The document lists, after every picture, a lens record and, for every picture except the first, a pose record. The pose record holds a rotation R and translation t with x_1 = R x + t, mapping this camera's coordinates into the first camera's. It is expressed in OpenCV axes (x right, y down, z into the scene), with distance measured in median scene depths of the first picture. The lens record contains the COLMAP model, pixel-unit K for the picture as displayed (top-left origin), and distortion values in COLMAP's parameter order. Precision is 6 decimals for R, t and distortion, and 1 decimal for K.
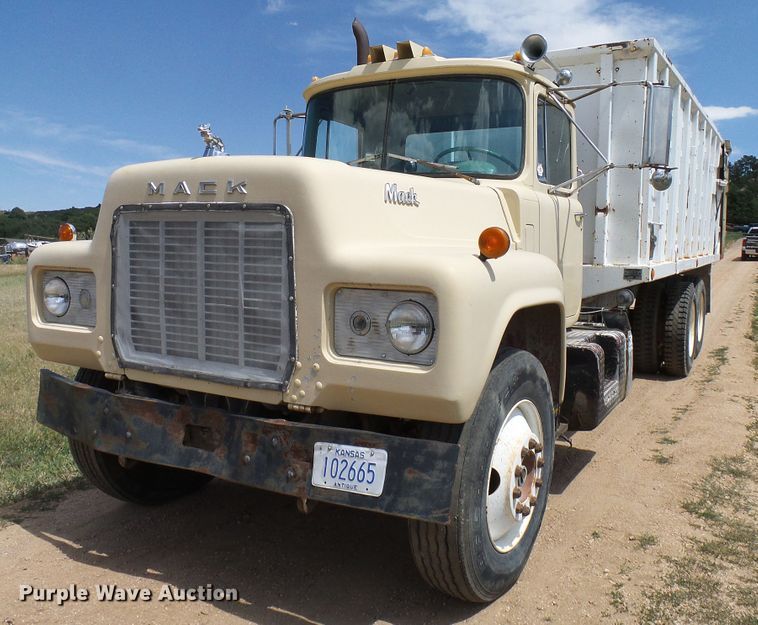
lens RADIAL K [[670.6, 0, 427.2], [0, 670.6, 314.9], [0, 0, 1]] dist [-0.002016, -0.009367]
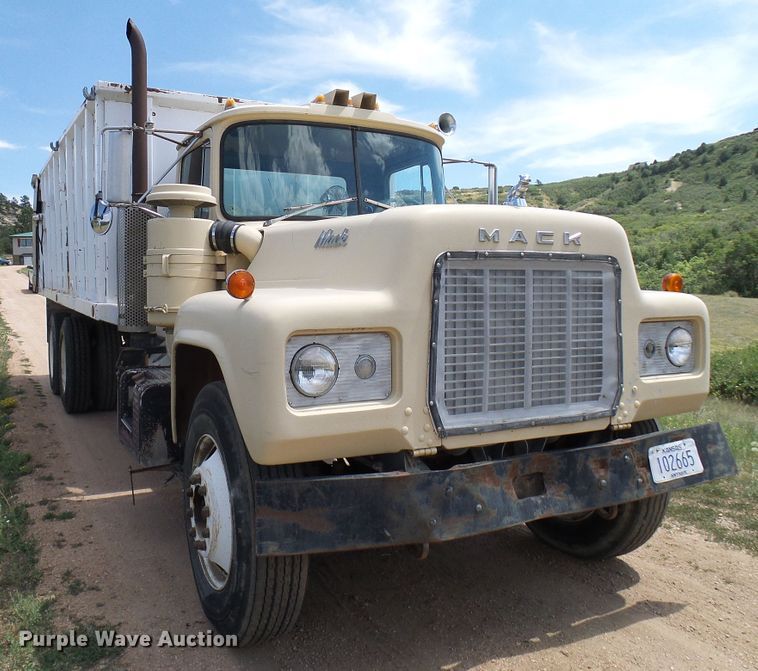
lens RADIAL K [[683.4, 0, 329.5], [0, 683.4, 315.2], [0, 0, 1]] dist [0.001583, 0.007902]
pose [[0.588274, -0.060309, 0.806410, -1.387821], [0.100222, 0.994964, 0.001299, -0.105257], [-0.802427, 0.080056, 0.591356, 0.651668]]
